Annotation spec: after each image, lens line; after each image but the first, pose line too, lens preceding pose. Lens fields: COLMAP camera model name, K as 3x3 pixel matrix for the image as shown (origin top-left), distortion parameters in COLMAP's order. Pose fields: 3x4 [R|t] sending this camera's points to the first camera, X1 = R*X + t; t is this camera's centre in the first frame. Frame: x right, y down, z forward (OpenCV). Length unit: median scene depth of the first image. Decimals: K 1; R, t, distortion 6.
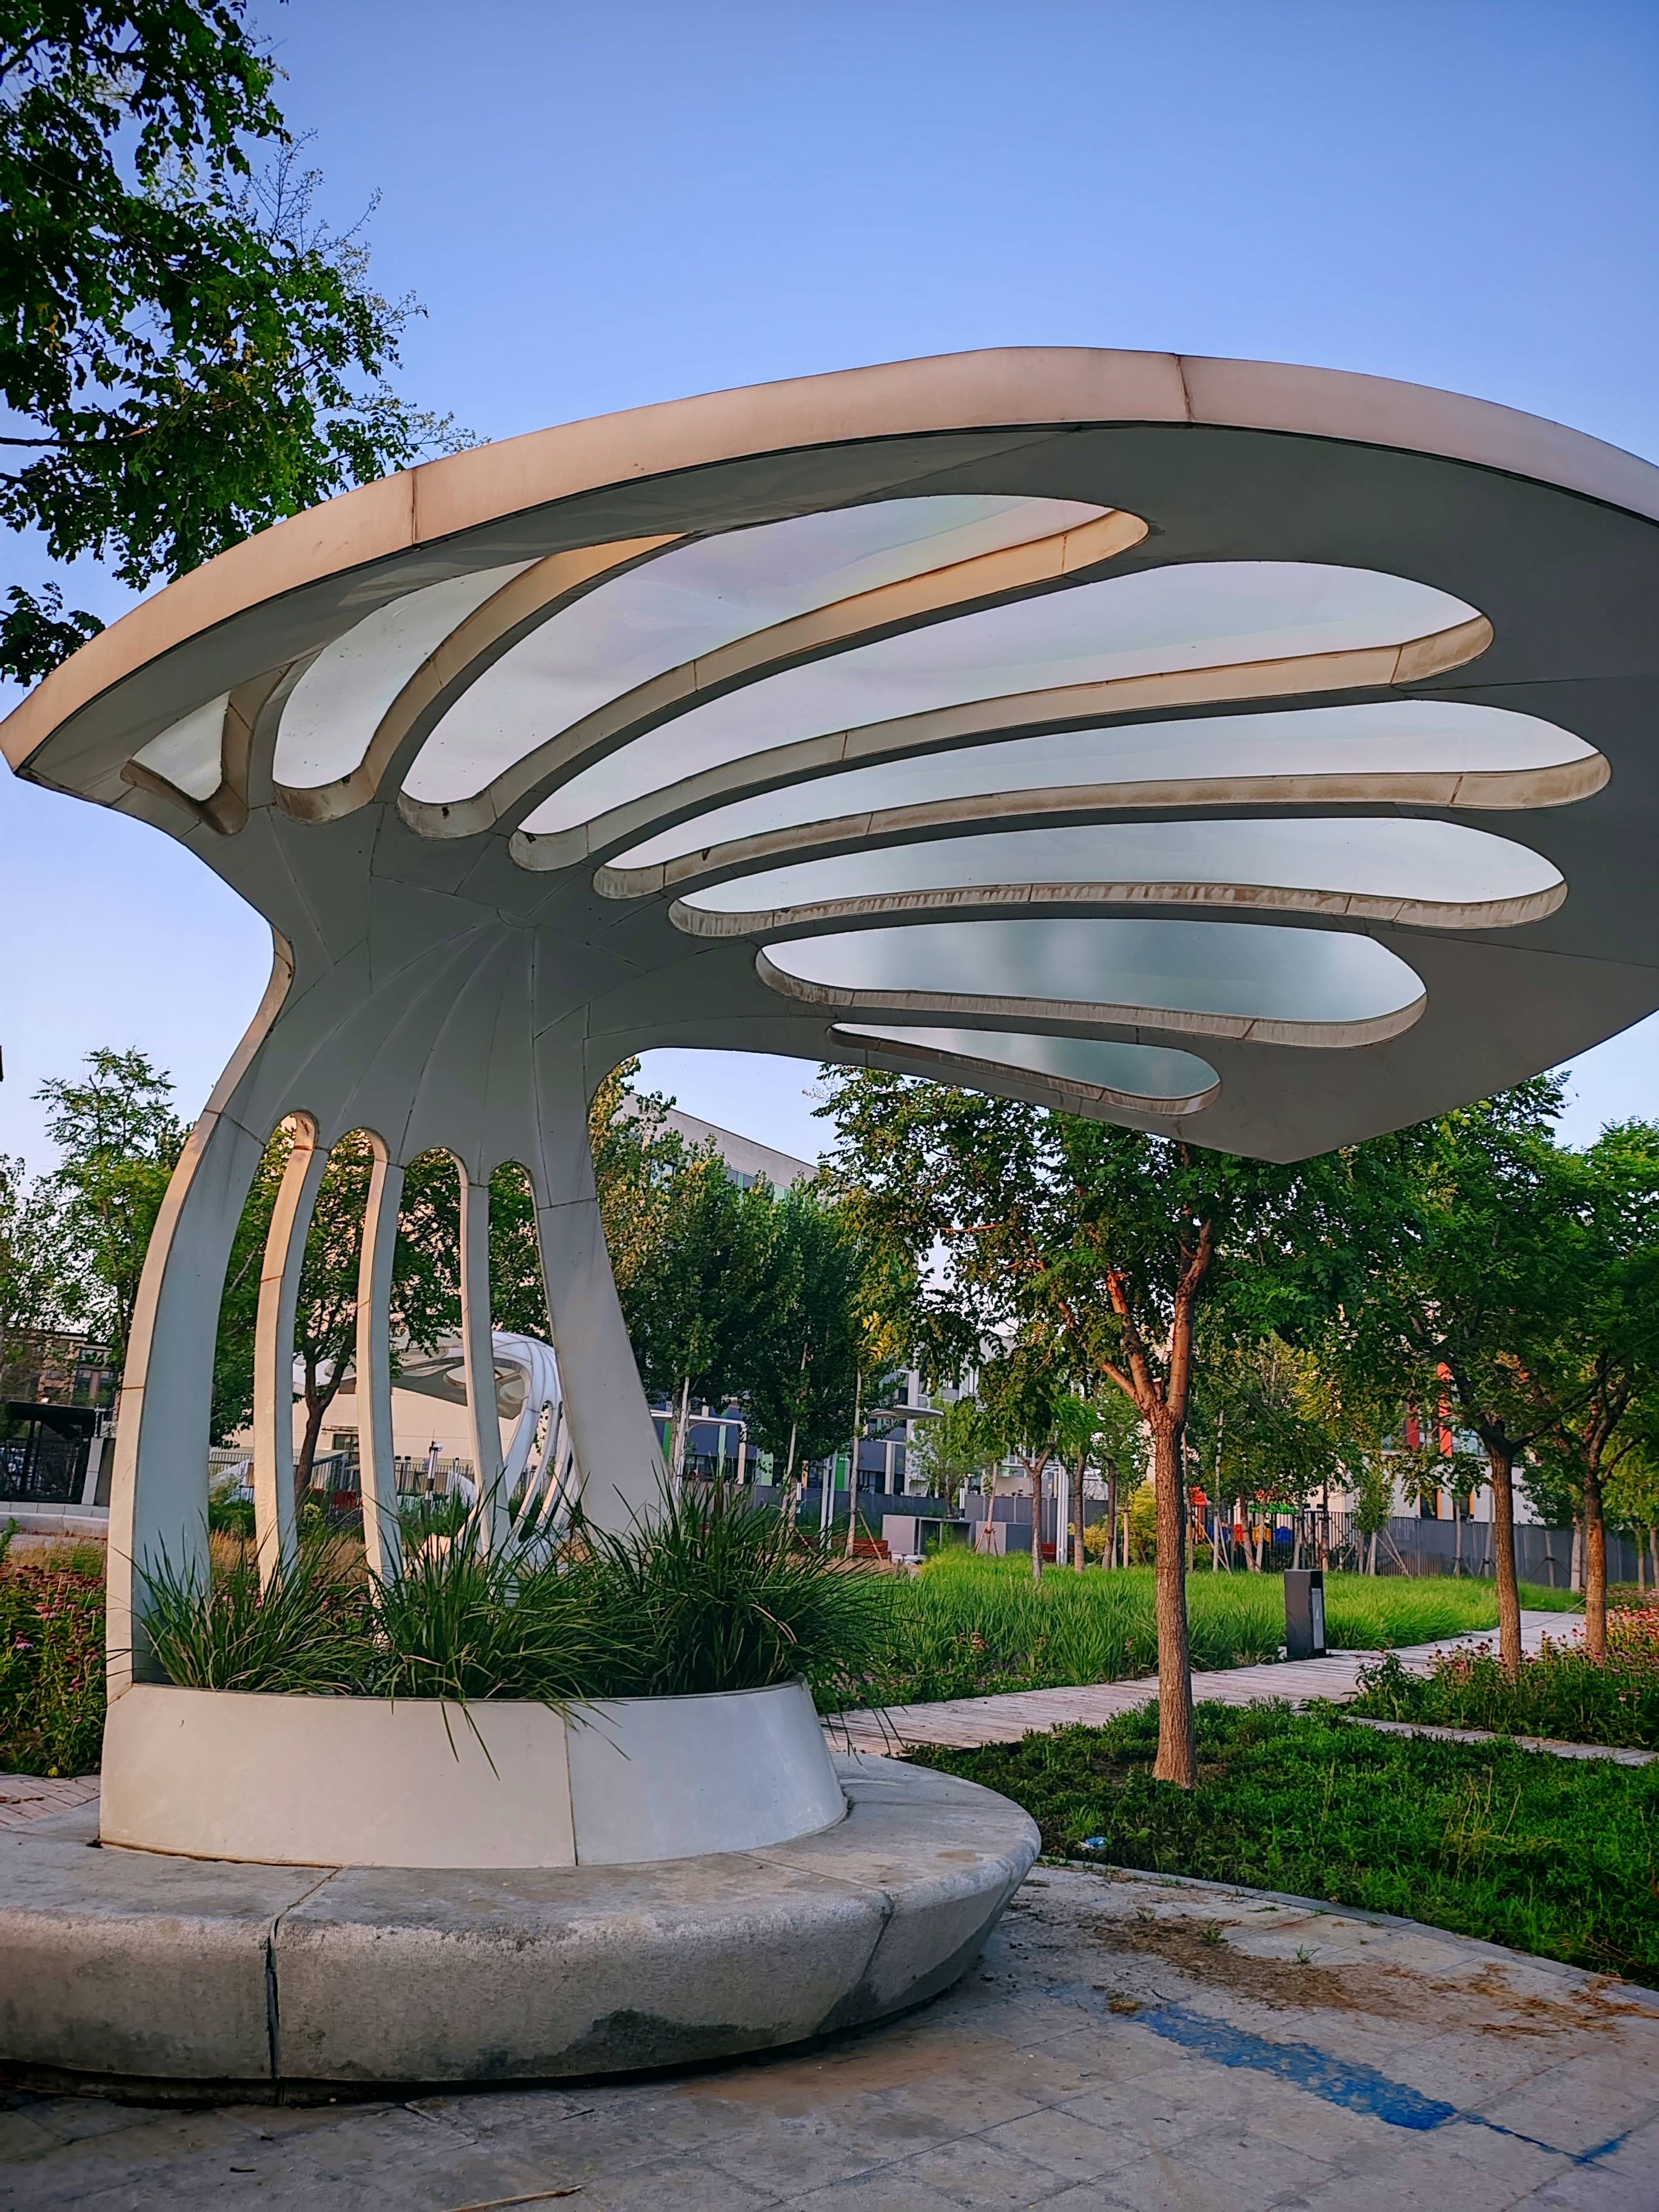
lens RADIAL K [[1686.2, 0, 829.5], [0, 1686.2, 1106.0], [0, 0, 1]] dist [0.004246, -0.005872]
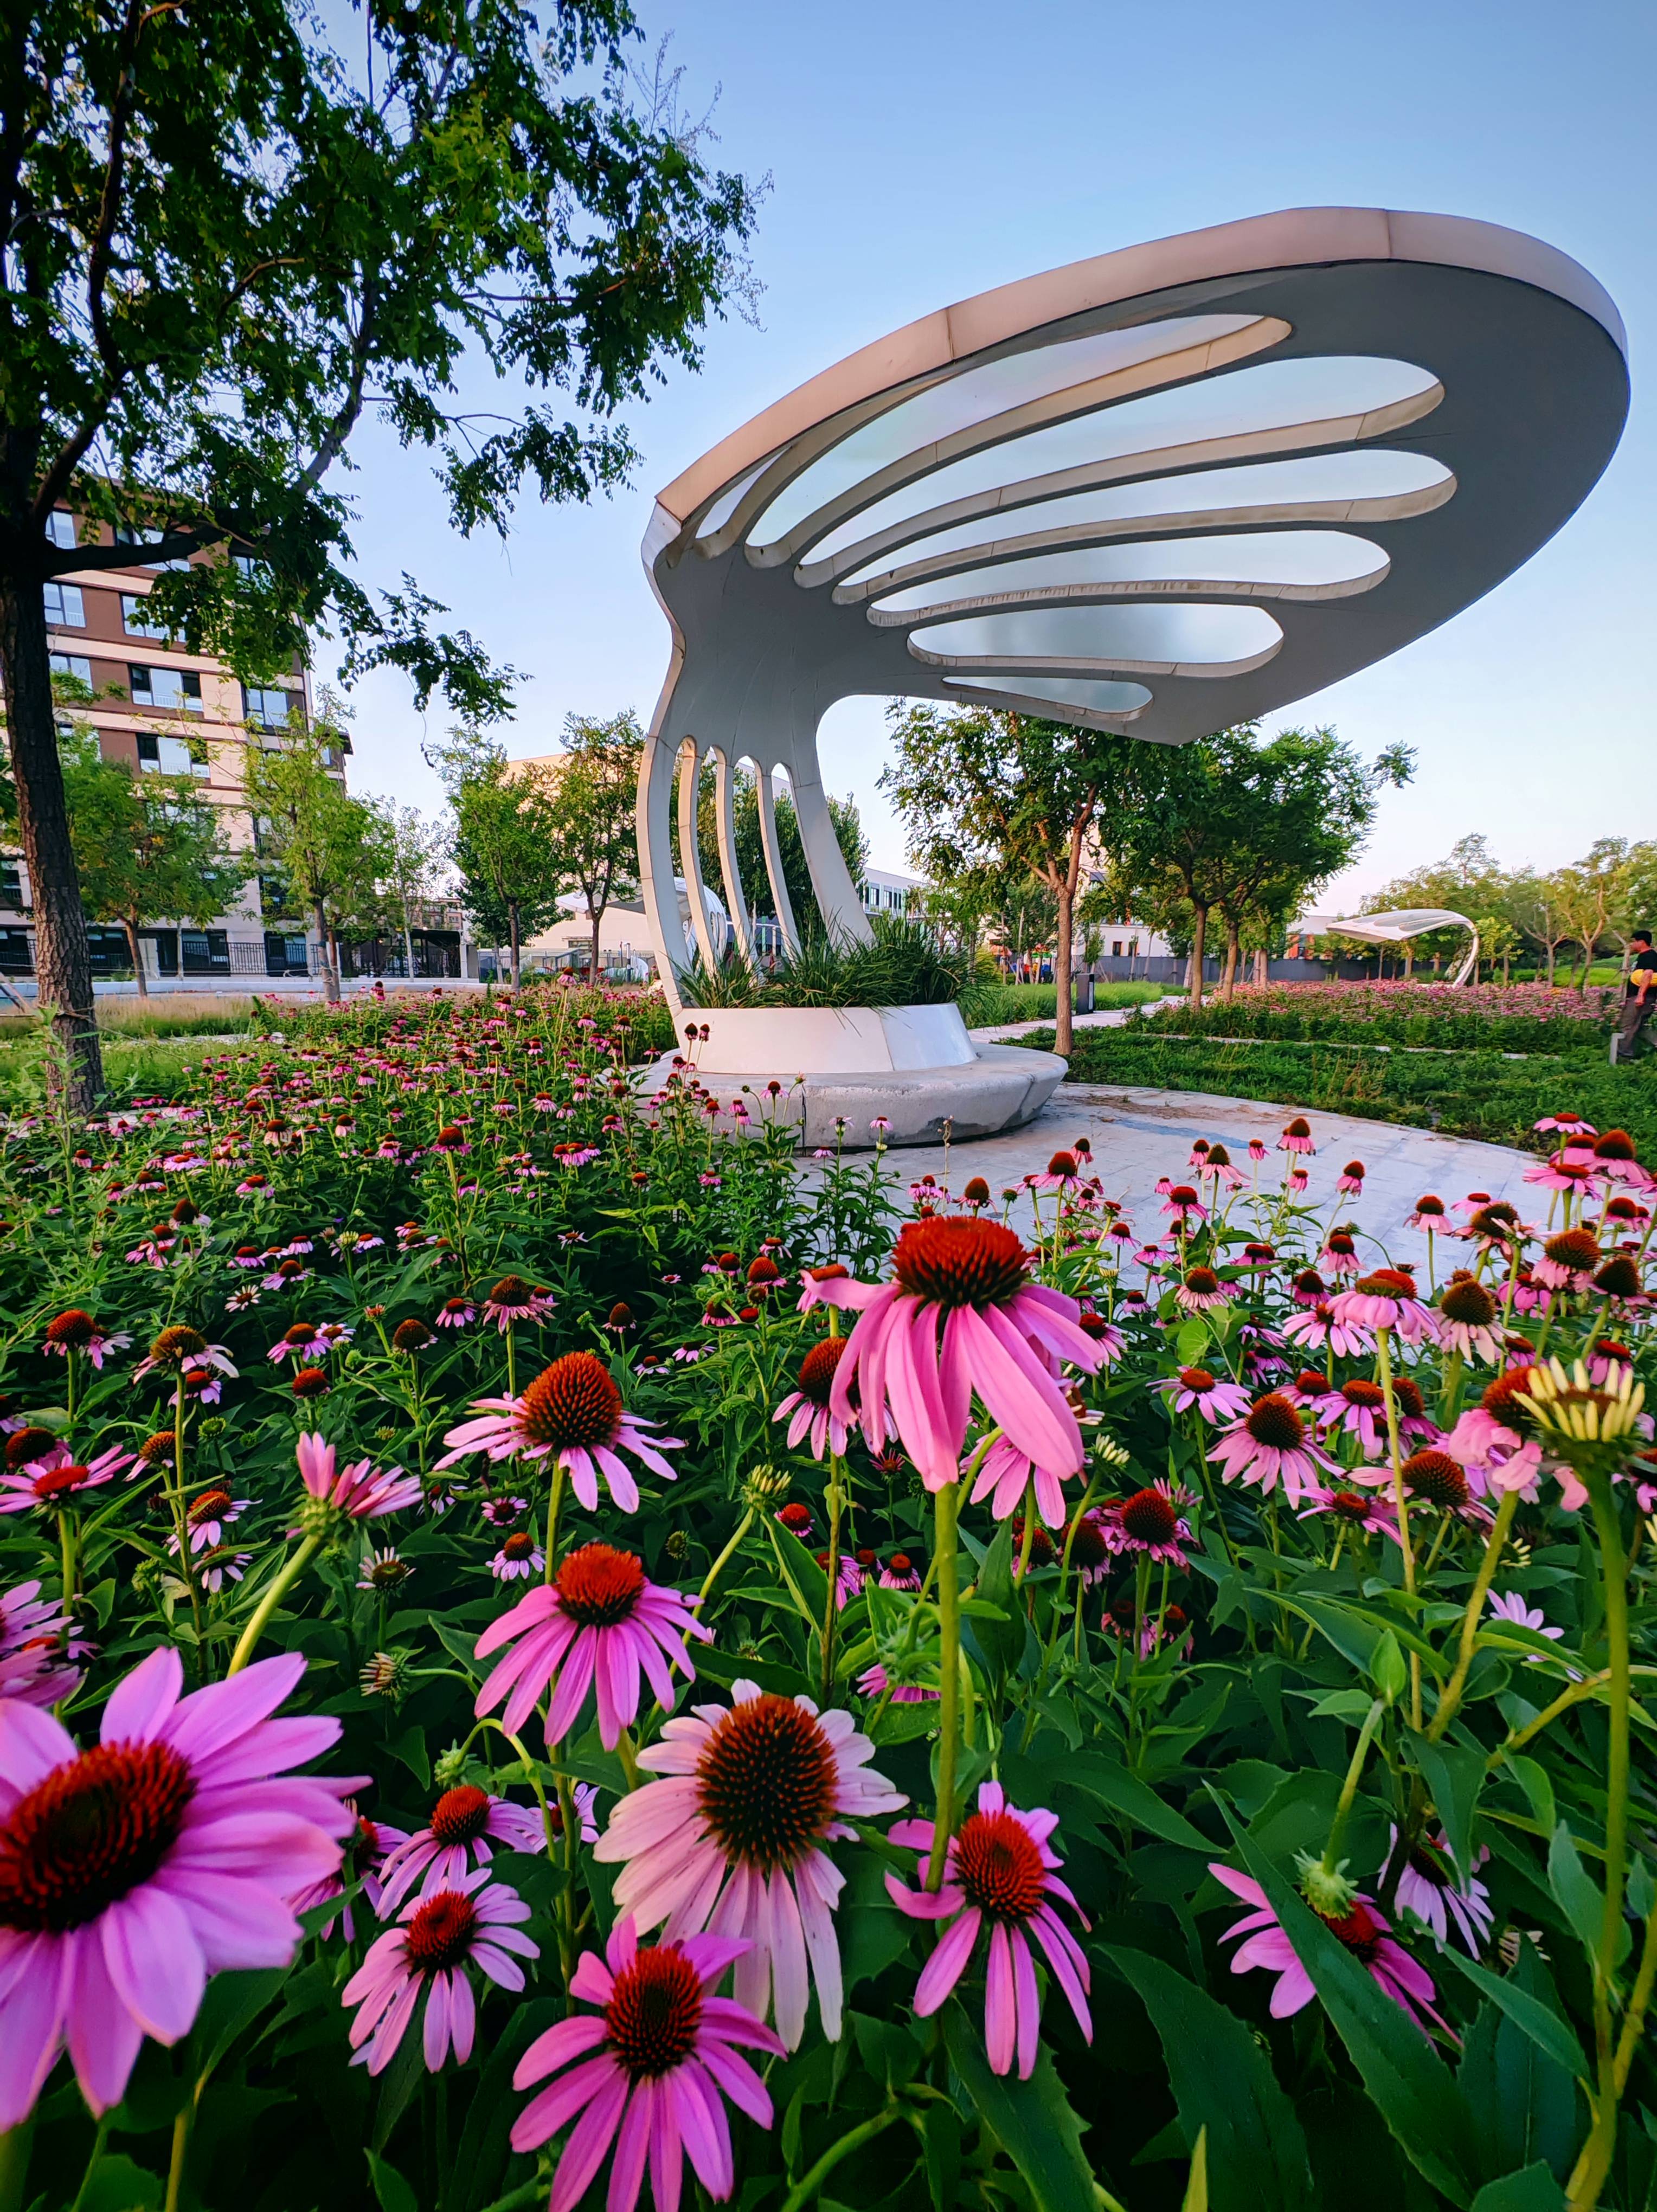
lens RADIAL K [[853.9, 0, 828.5], [0, 853.9, 1106.0], [0, 0, 1]] dist [0.000291, 0.000157]
pose [[0.998680, -0.049543, 0.013533, -0.192211], [0.040557, 0.922443, 0.383998, 0.025596], [-0.031507, -0.382943, 0.923235, -0.079457]]
